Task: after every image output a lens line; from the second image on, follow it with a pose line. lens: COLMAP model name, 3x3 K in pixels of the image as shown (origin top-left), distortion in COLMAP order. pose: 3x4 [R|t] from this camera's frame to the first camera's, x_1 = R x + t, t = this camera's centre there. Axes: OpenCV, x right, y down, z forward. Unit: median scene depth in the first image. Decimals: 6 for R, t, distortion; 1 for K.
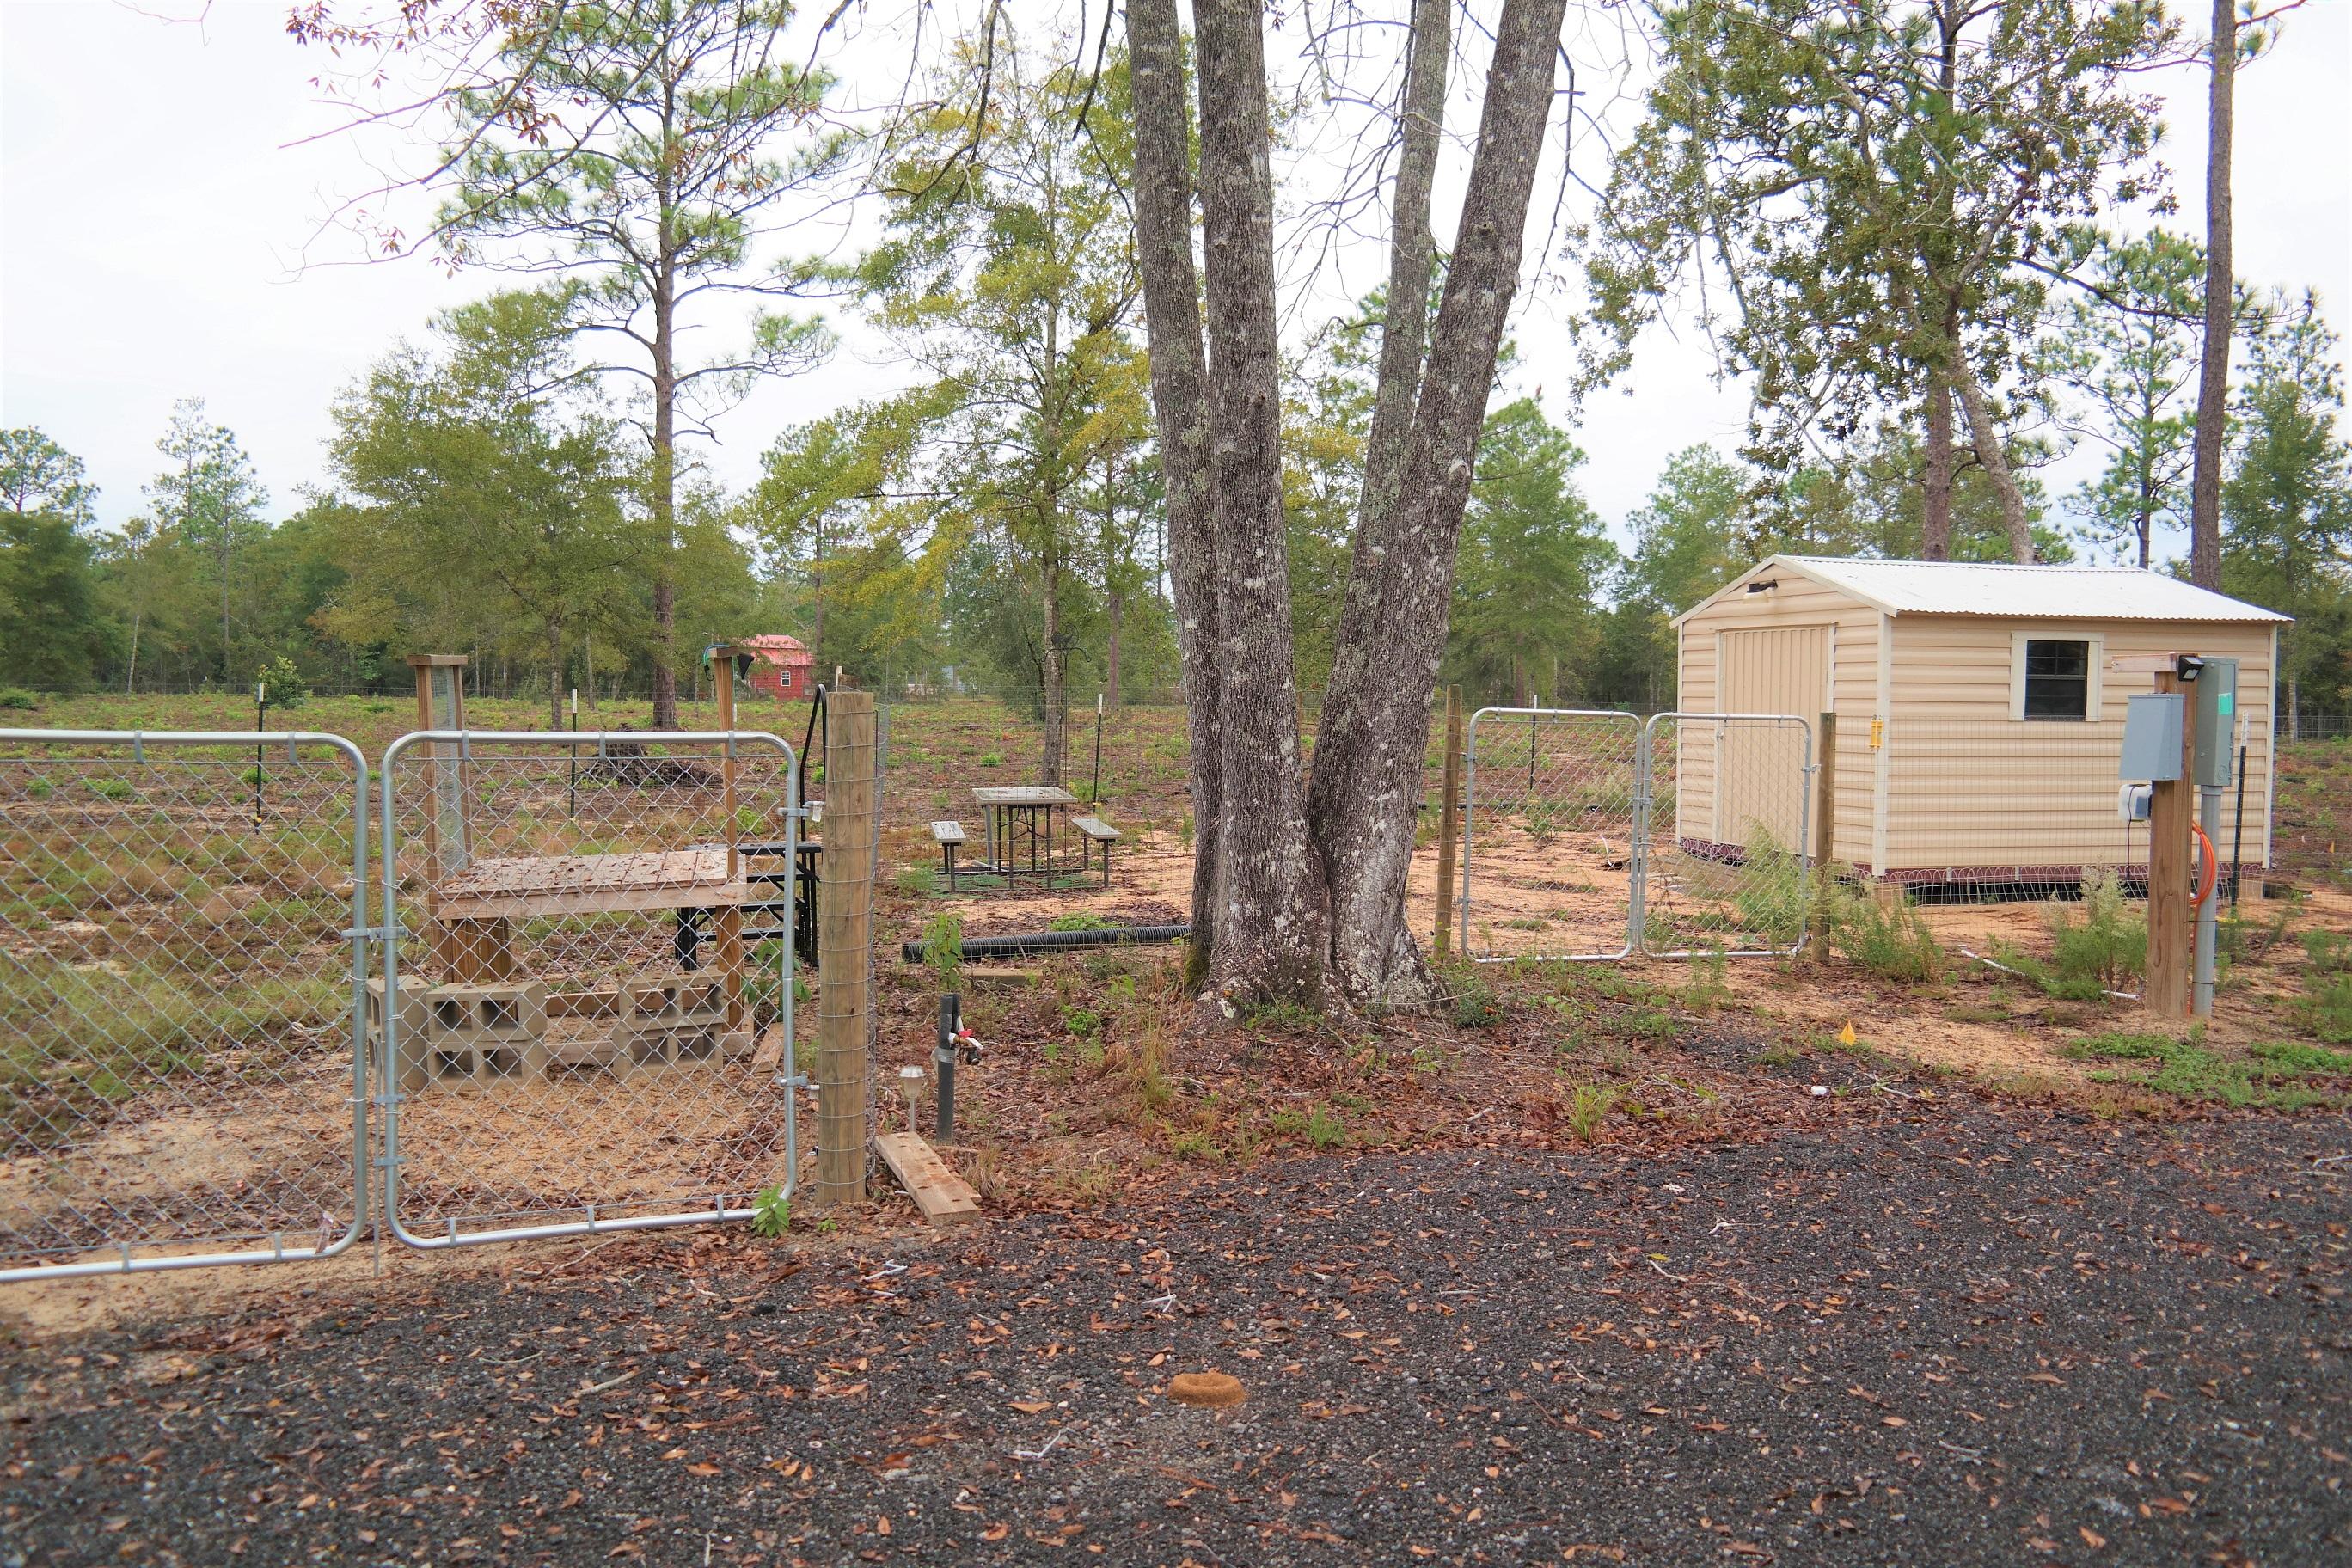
lens RADIAL K [[1955.8, 0, 1181.5], [0, 1955.8, 759.4], [0, 0, 1]] dist [0.039067, -0.047792]
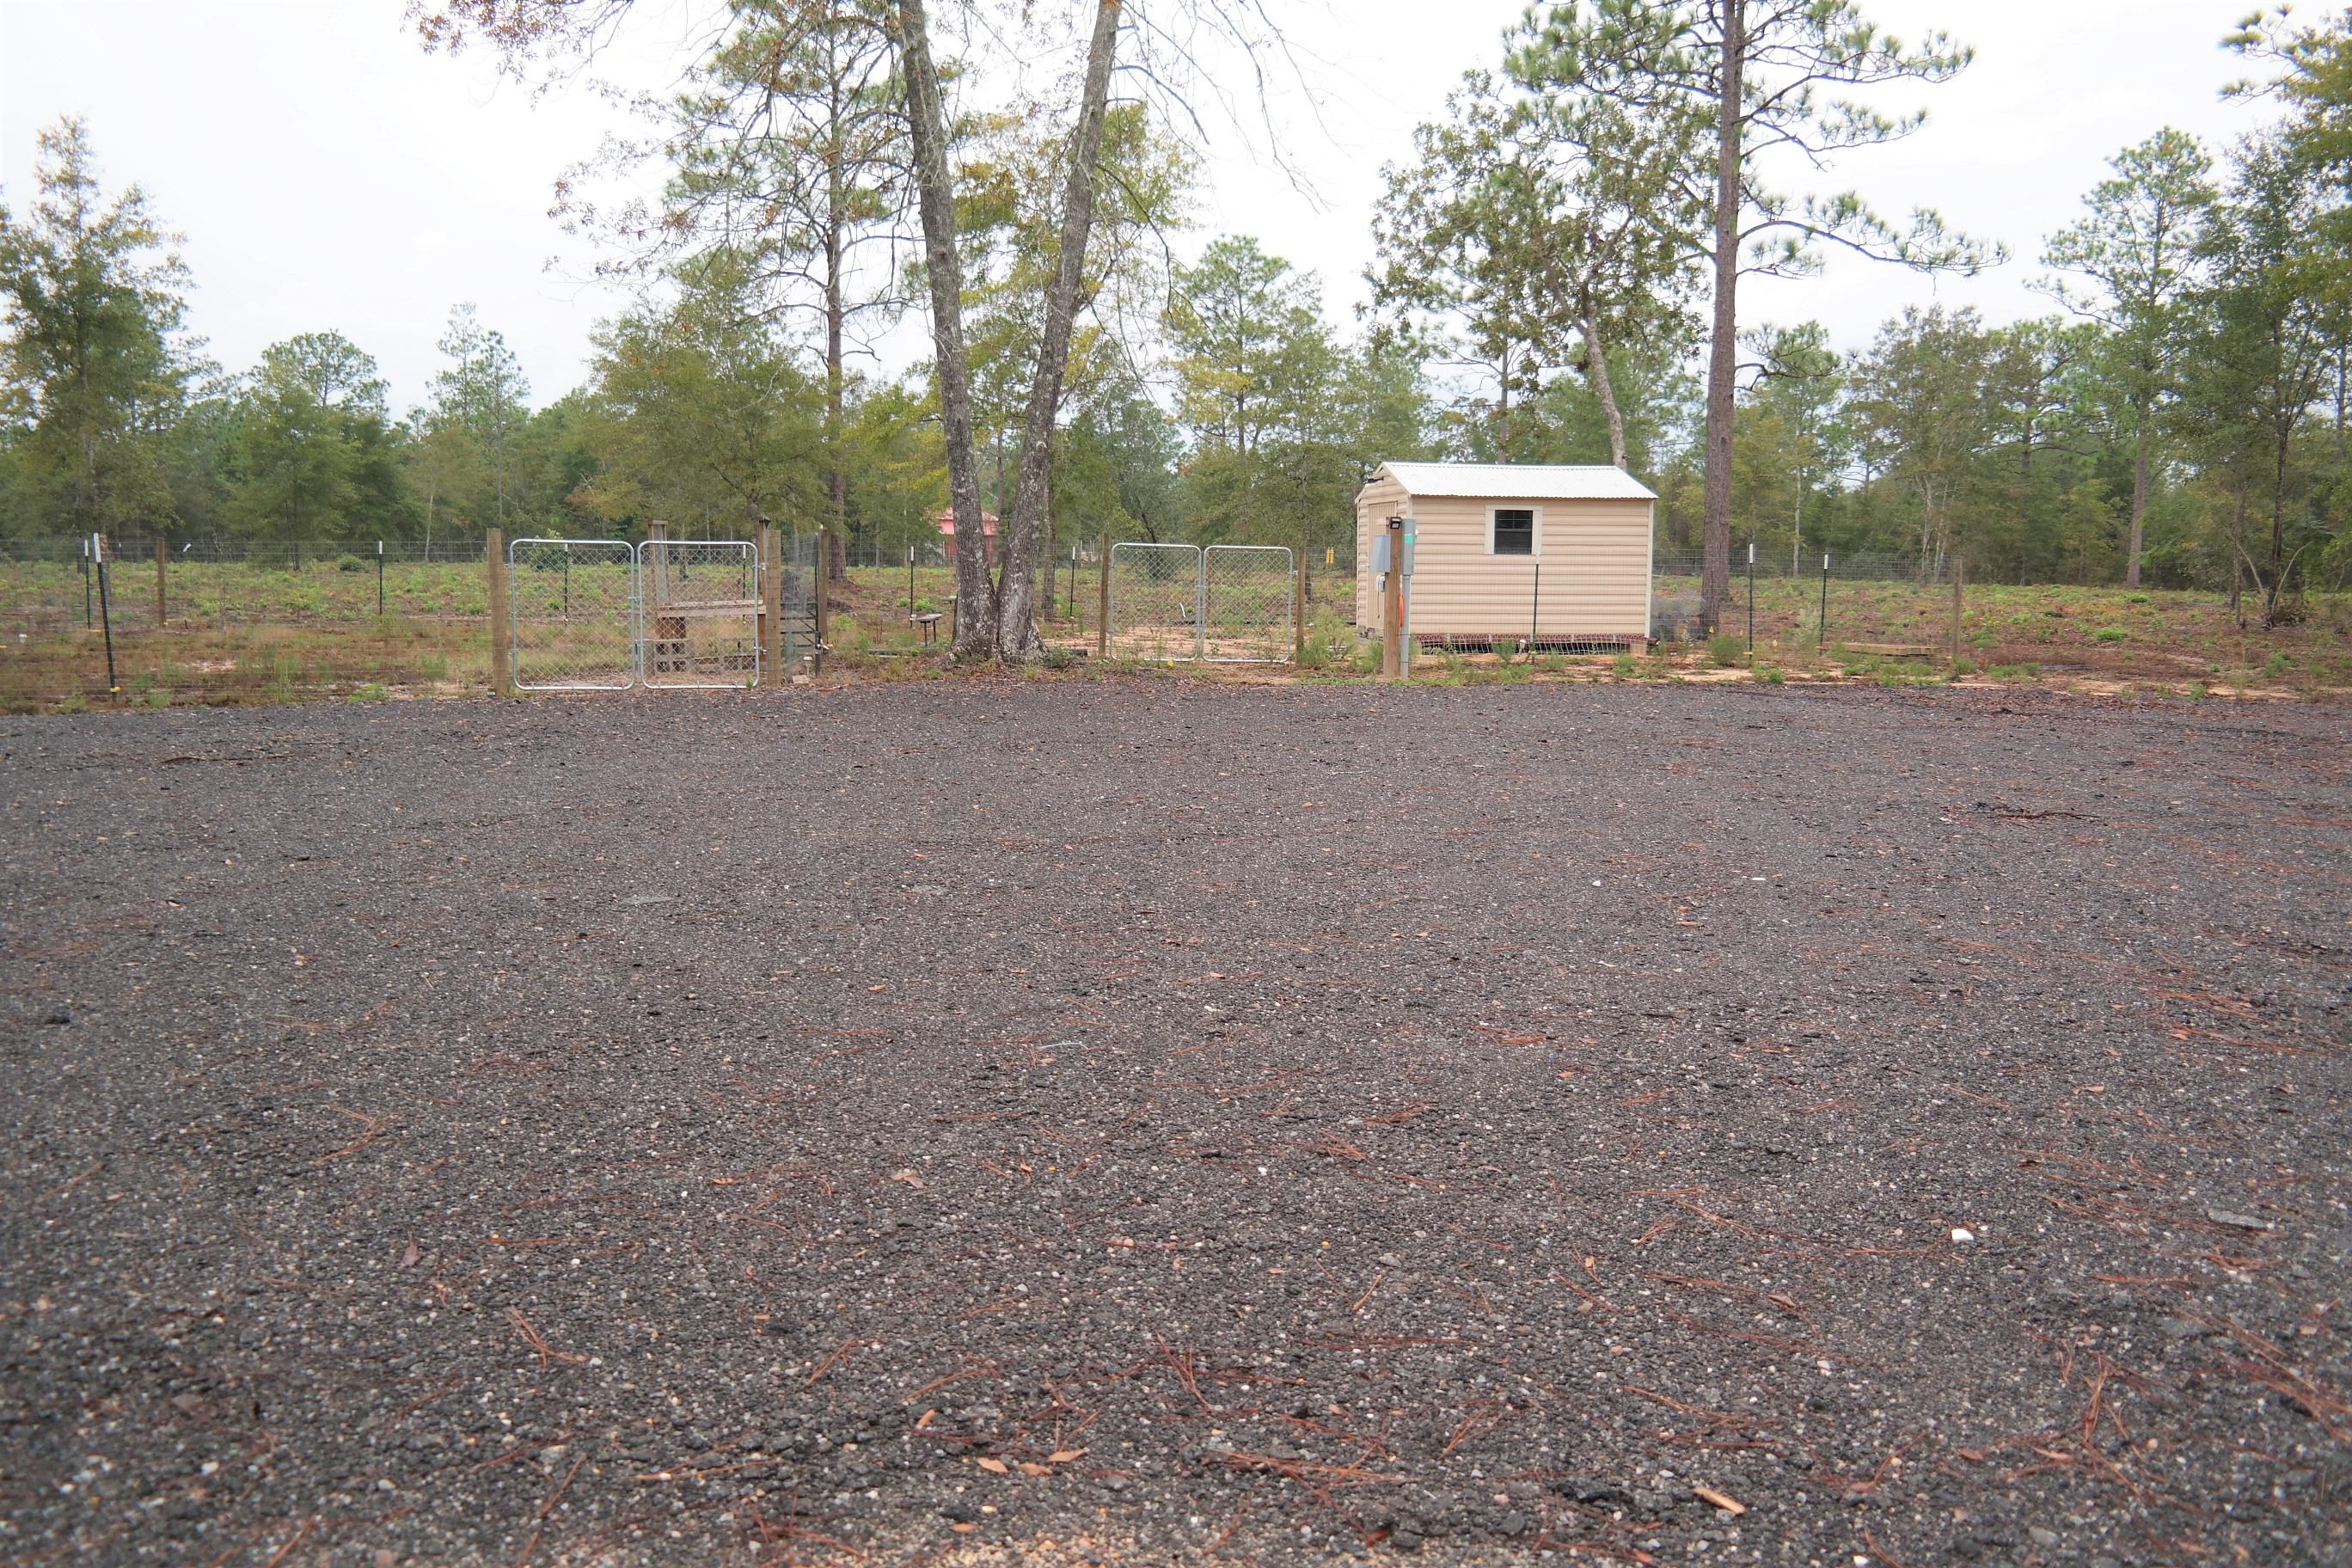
lens RADIAL K [[1955.8, 0, 1181.5], [0, 1955.8, 759.4], [0, 0, 1]] dist [0.039067, -0.047792]
pose [[0.993643, 0.007295, -0.112343, 0.114596], [0.000081, 0.997852, 0.065507, 0.017351], [0.112579, -0.065100, 0.991508, -0.286170]]
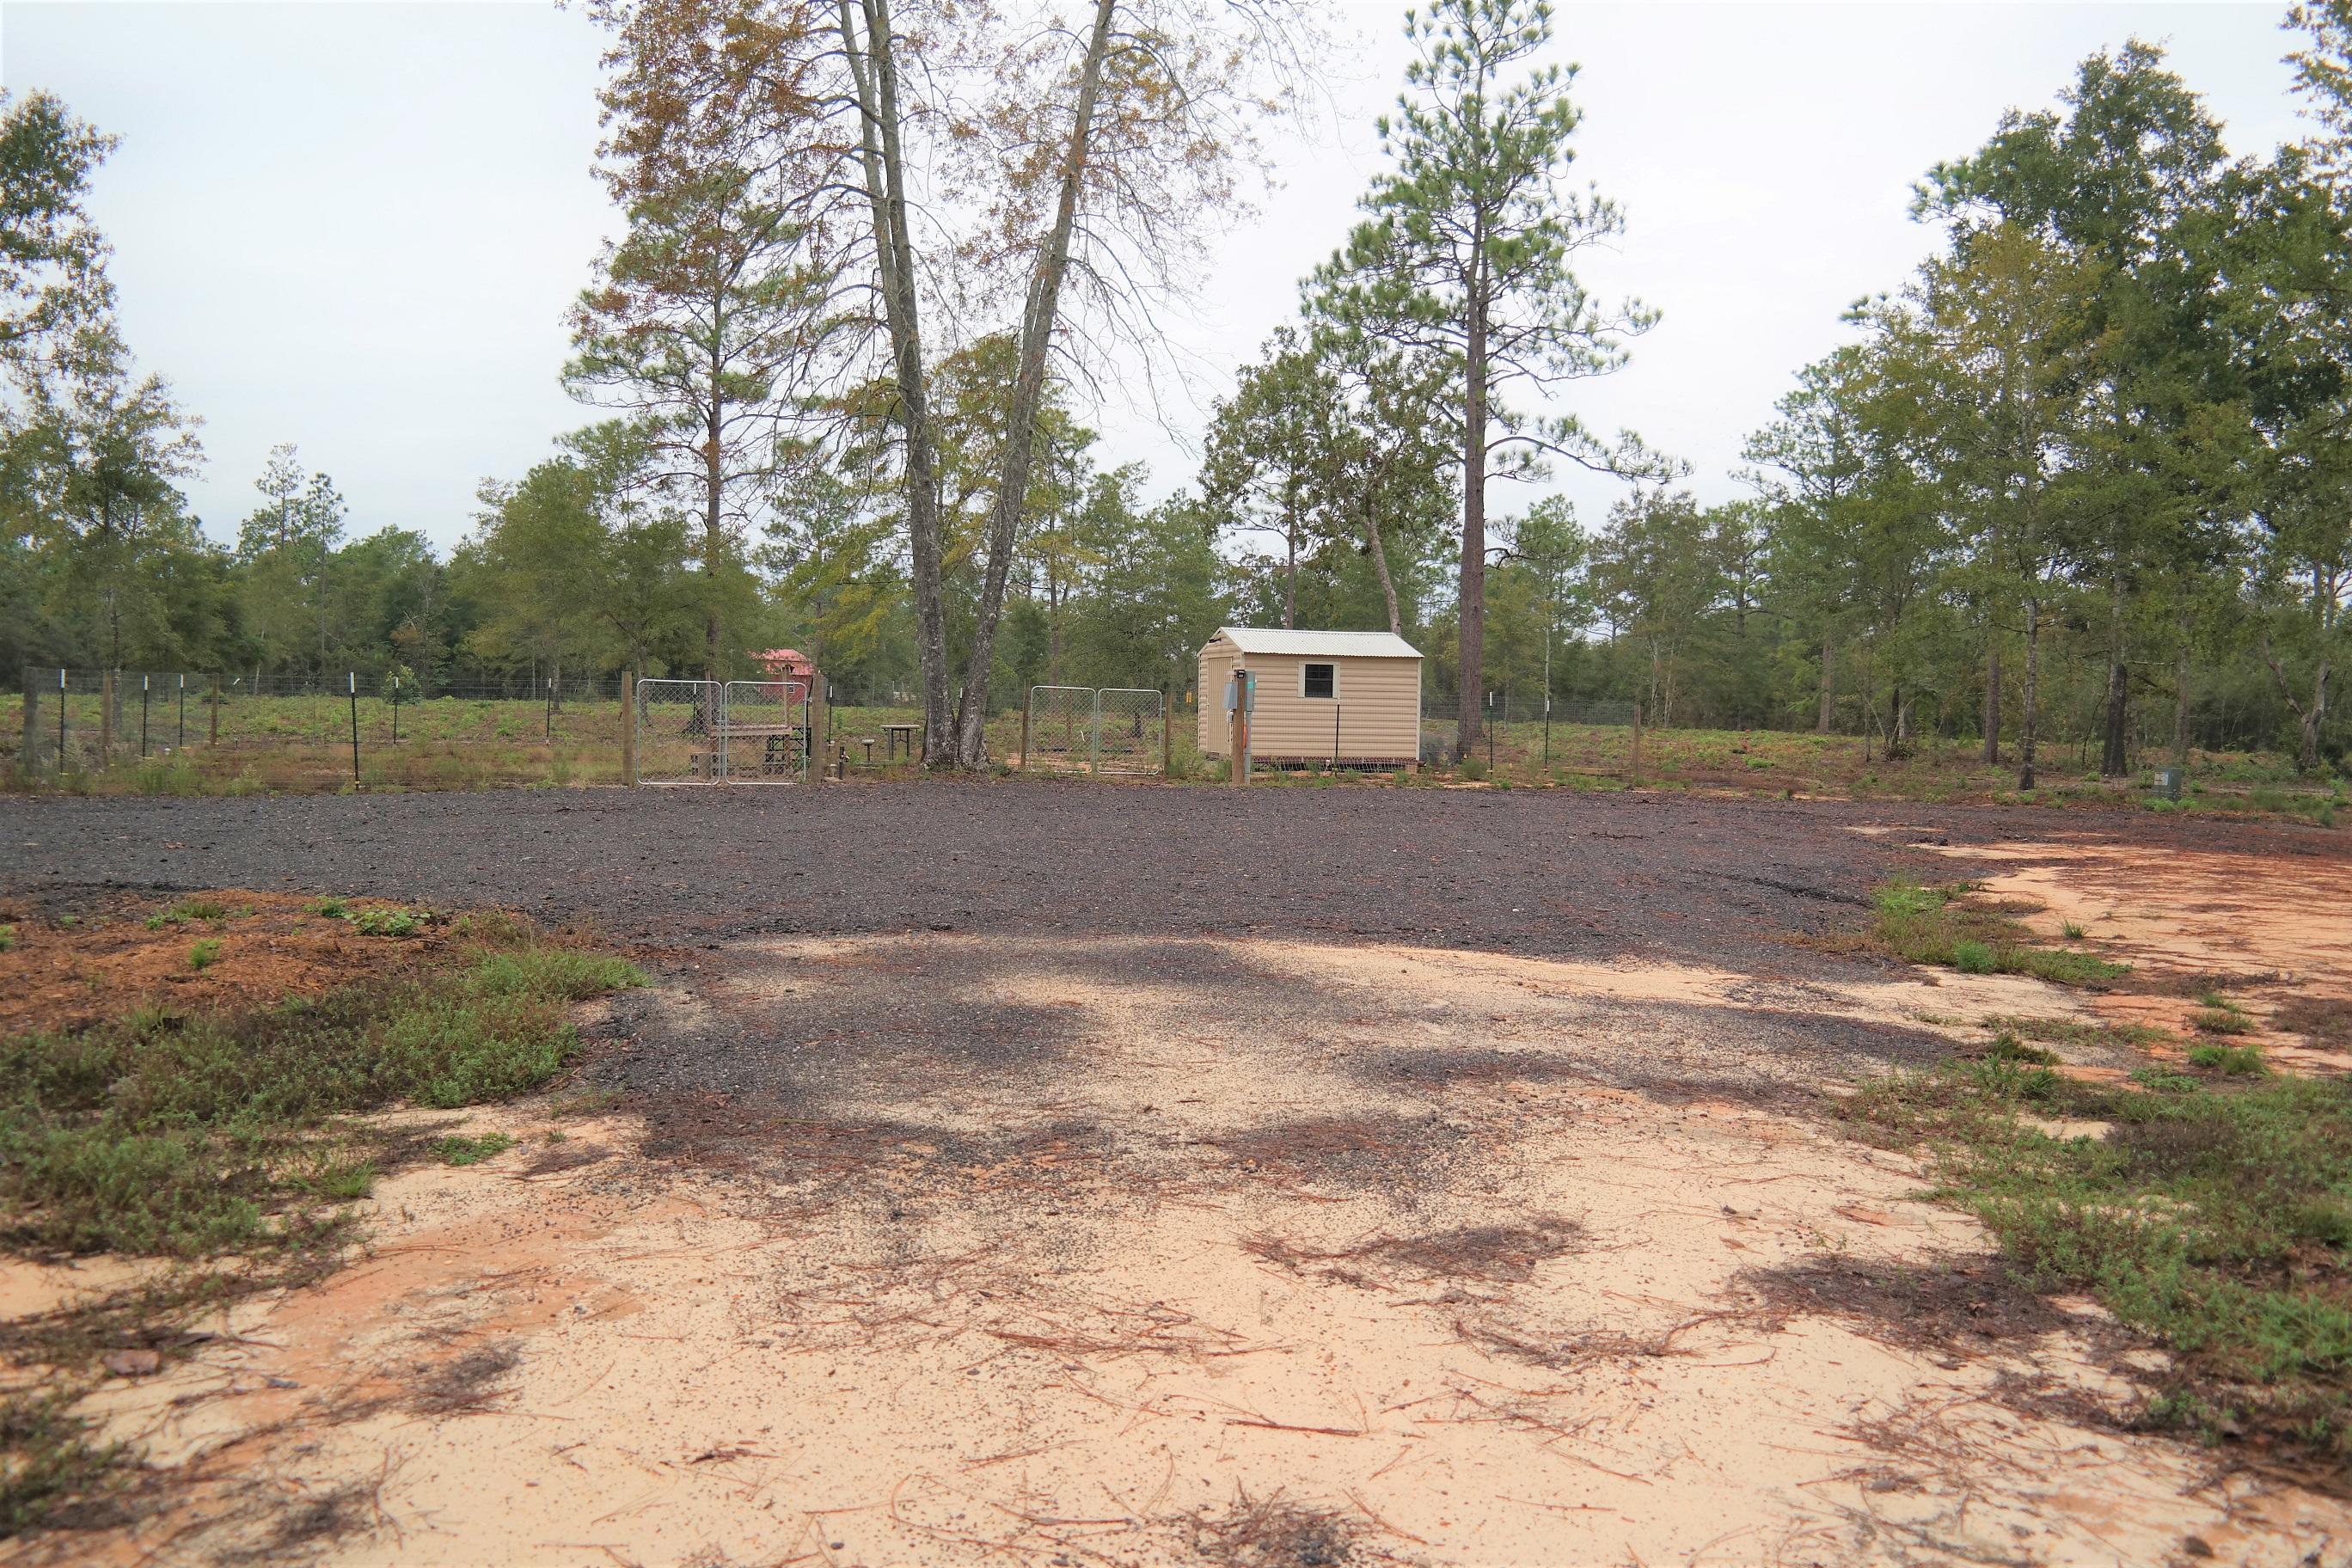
lens RADIAL K [[1955.8, 0, 1181.5], [0, 1955.8, 759.4], [0, 0, 1]] dist [0.039067, -0.047792]
pose [[0.999979, 0.006479, -0.000541, 0.091621], [-0.006483, 0.999953, -0.007203, 0.025557], [0.000494, 0.007207, 0.999974, -0.479833]]
